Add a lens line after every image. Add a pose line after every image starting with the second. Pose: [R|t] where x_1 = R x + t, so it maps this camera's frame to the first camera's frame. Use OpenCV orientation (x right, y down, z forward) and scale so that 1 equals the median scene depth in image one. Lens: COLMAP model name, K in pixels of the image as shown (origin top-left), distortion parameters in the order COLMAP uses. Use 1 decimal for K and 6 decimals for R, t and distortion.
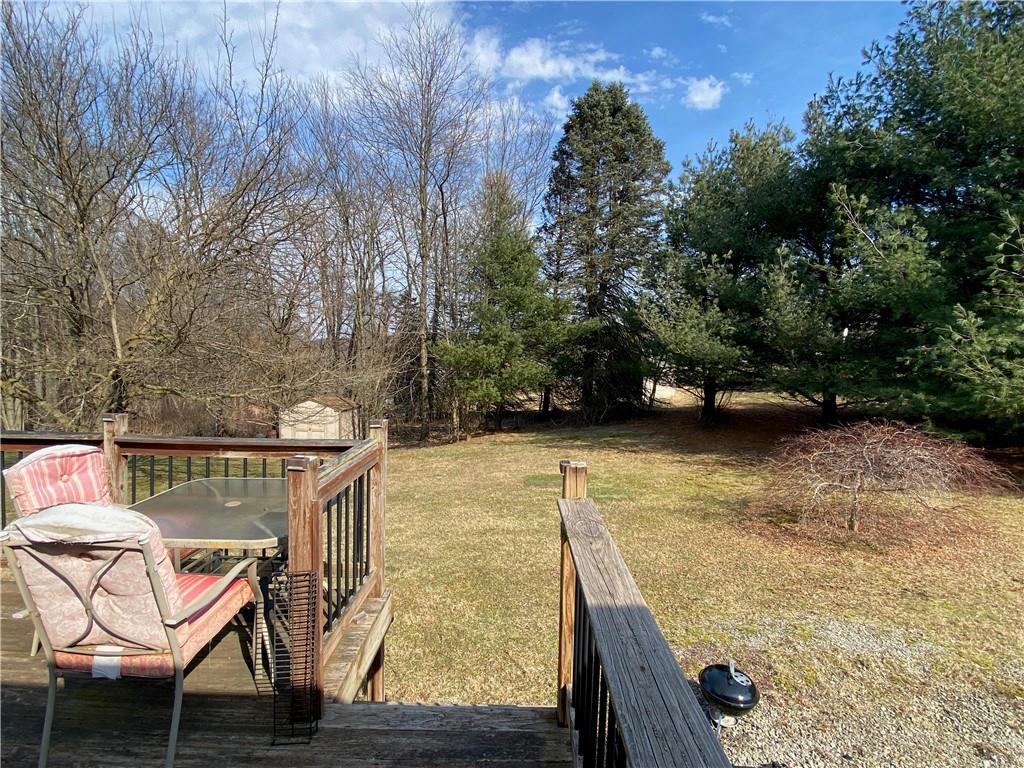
lens RADIAL K [[511.5, 0, 514.4], [0, 511.5, 383.6], [0, 0, 1]] dist [0.020208, -0.020587]
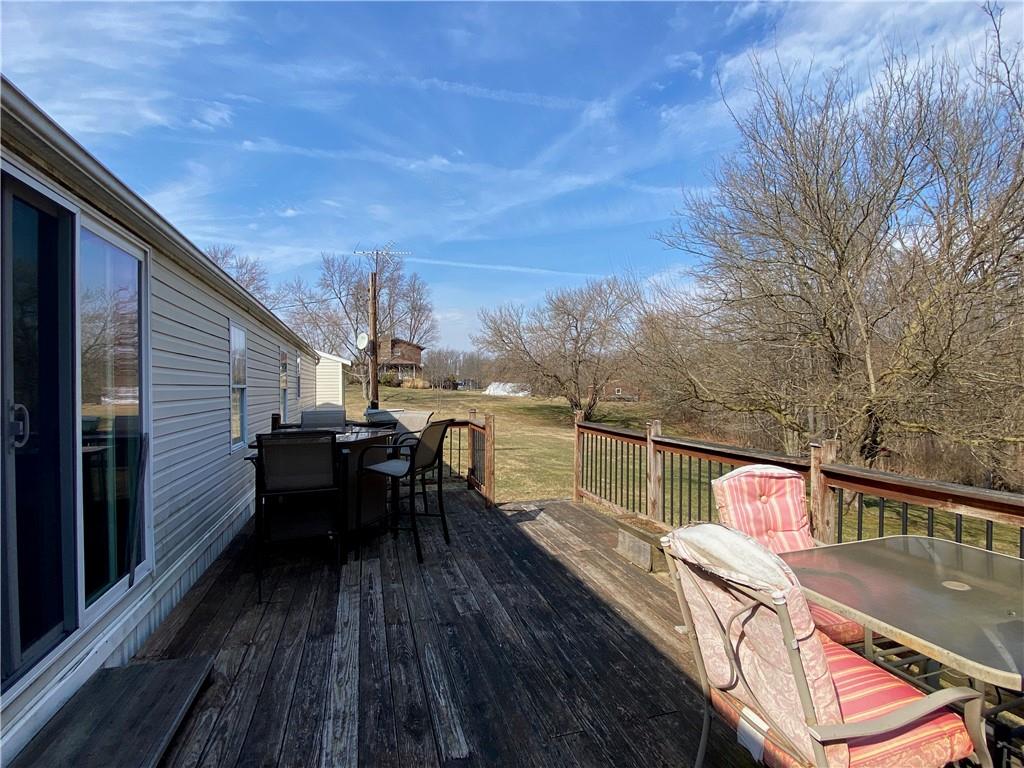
lens RADIAL K [[511.5, 0, 514.4], [0, 511.5, 383.6], [0, 0, 1]] dist [0.020208, -0.020587]
pose [[0.287024, -0.028272, -0.957506, -0.035281], [-0.045078, 0.998058, -0.042982, 0.013772], [0.956862, 0.055499, 0.285192, 0.122717]]
